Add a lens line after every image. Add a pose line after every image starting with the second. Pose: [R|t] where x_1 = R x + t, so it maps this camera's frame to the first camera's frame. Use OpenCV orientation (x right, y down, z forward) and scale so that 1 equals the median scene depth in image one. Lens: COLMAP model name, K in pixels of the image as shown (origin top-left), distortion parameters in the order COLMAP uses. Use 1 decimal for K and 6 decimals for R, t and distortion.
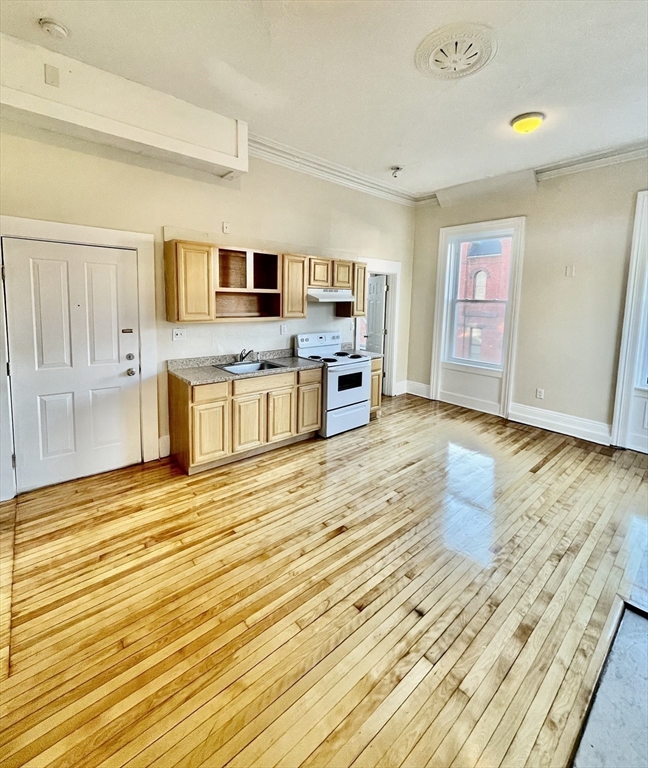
lens RADIAL K [[338.0, 0, 324.1], [0, 338.0, 386.6], [0, 0, 1]] dist [-0.012642, 0.000321]
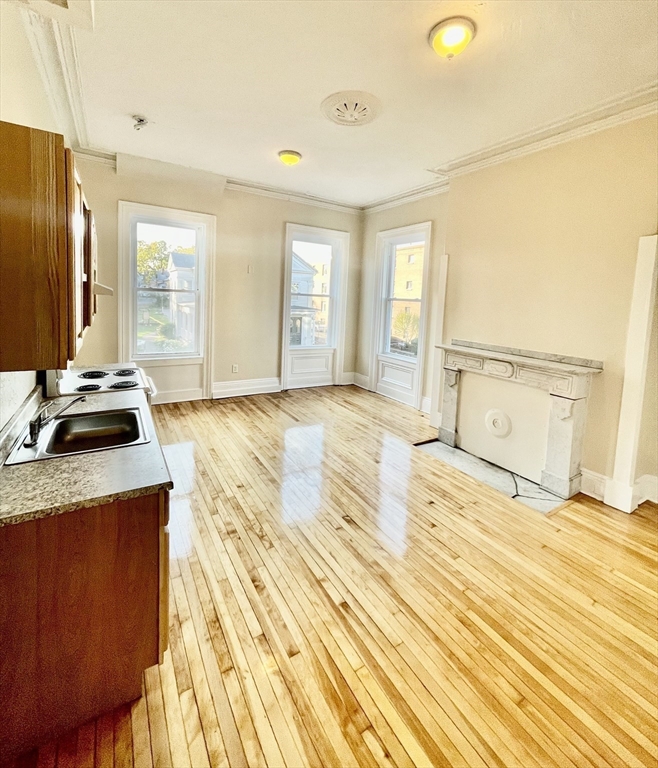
lens RADIAL K [[346.4, 0, 329.5], [0, 346.4, 379.1], [0, 0, 1]] dist [-0.005018, -0.001031]
pose [[0.161631, -0.240733, 0.957039, -0.916389], [0.203744, 0.957037, 0.206323, -0.240542], [-0.965590, 0.161643, 0.203735, 0.784890]]
